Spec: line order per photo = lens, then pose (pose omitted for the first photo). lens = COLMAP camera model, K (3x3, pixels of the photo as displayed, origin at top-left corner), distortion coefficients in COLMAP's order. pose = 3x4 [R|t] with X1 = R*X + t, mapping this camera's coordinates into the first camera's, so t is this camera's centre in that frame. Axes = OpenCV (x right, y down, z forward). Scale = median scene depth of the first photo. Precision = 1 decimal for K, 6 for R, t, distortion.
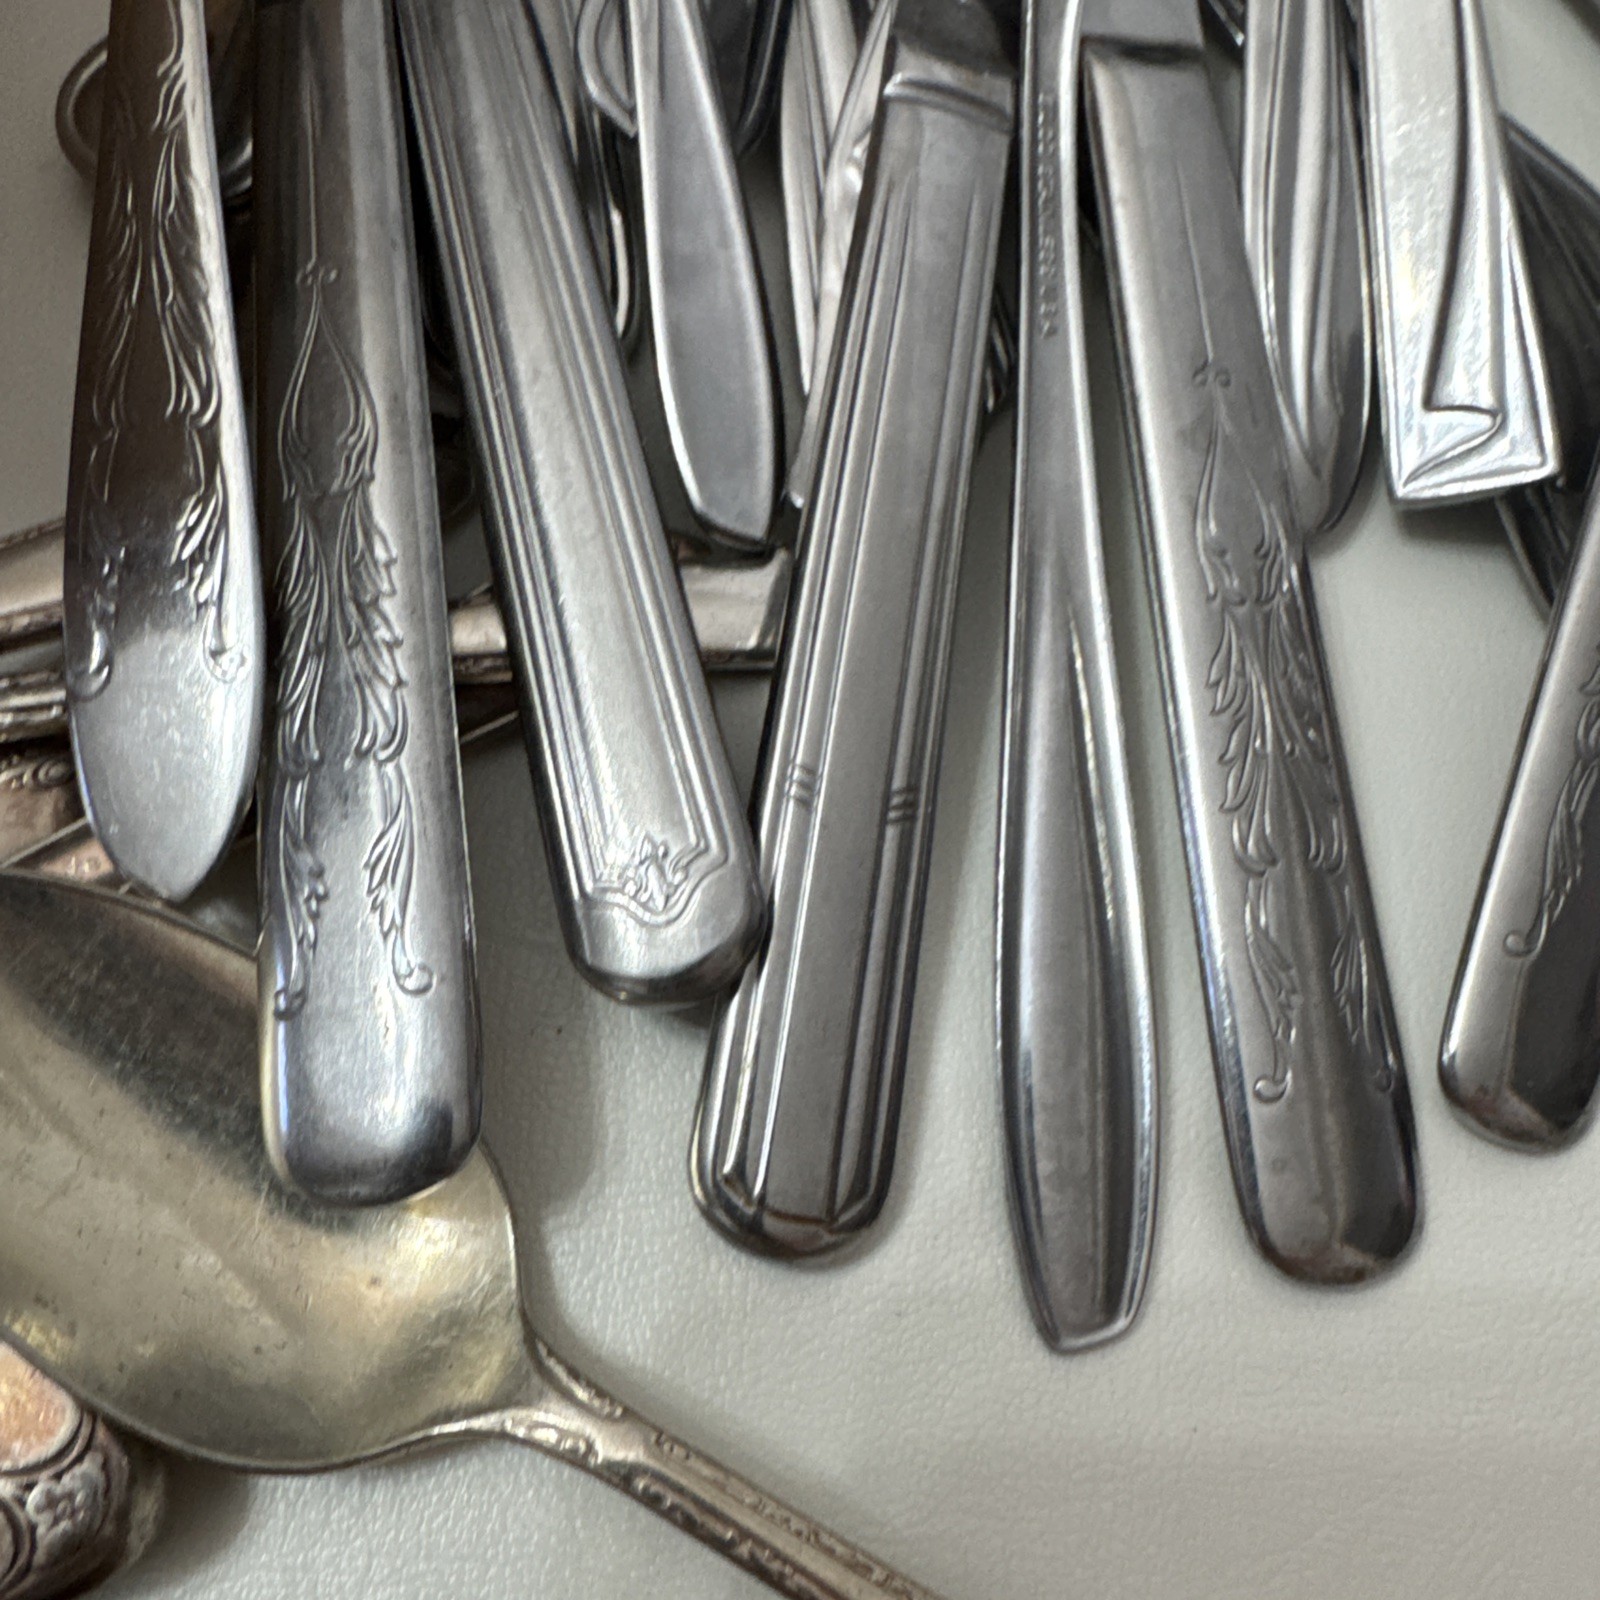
lens RADIAL K [[1523.4, 0, 862.9], [0, 1523.4, 796.8], [0, 0, 1]] dist [0.002048, -0.012892]
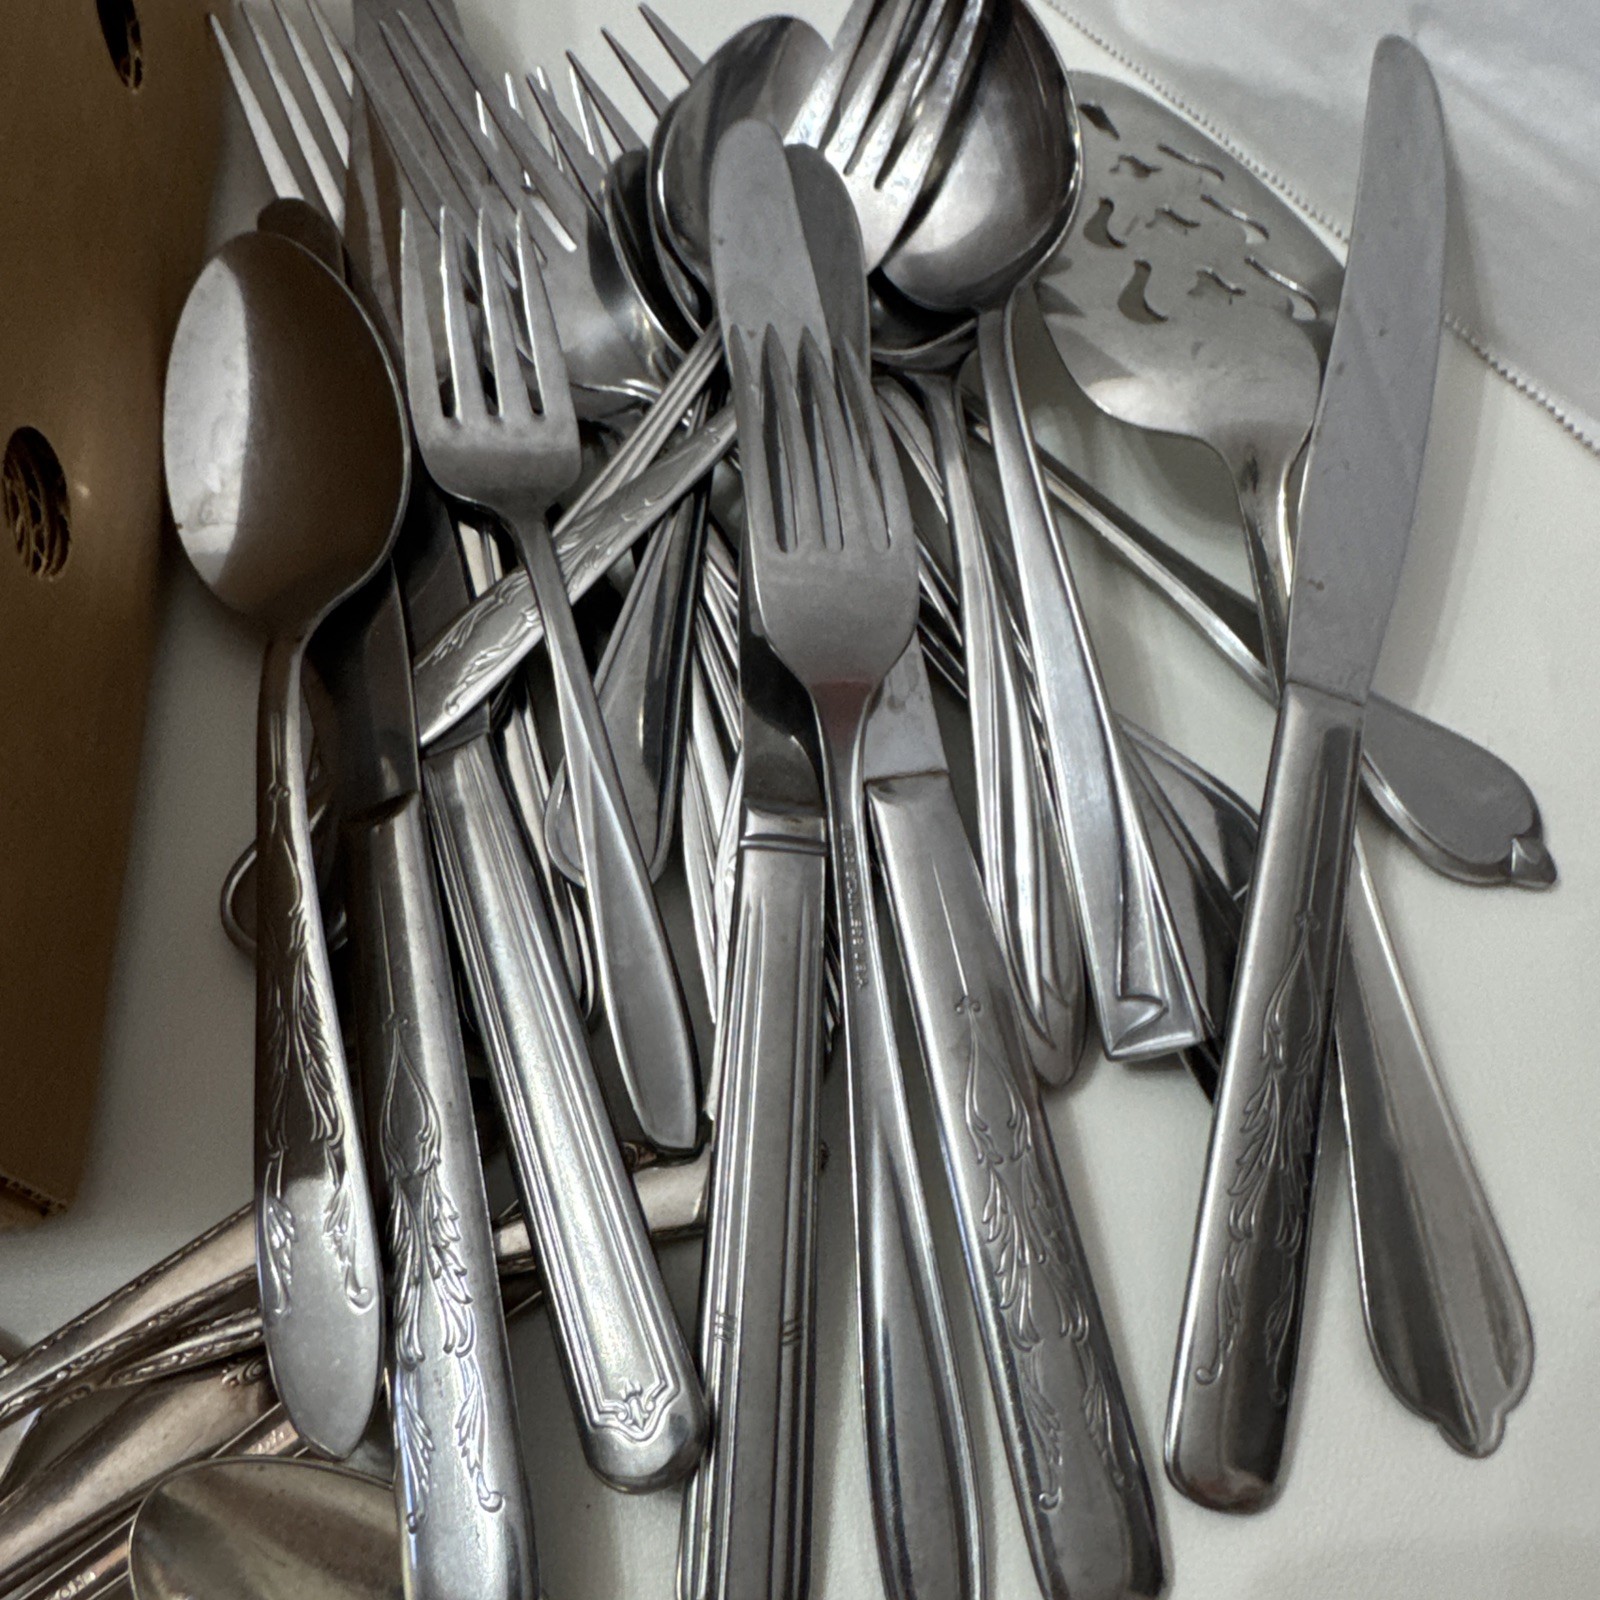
lens RADIAL K [[1523.4, 0, 862.9], [0, 1523.4, 796.8], [0, 0, 1]] dist [0.002048, -0.012892]
pose [[0.991699, -0.124919, -0.030455, 0.213957], [0.119433, 0.982683, -0.141665, -0.302519], [0.047624, 0.136852, 0.989446, -0.610786]]
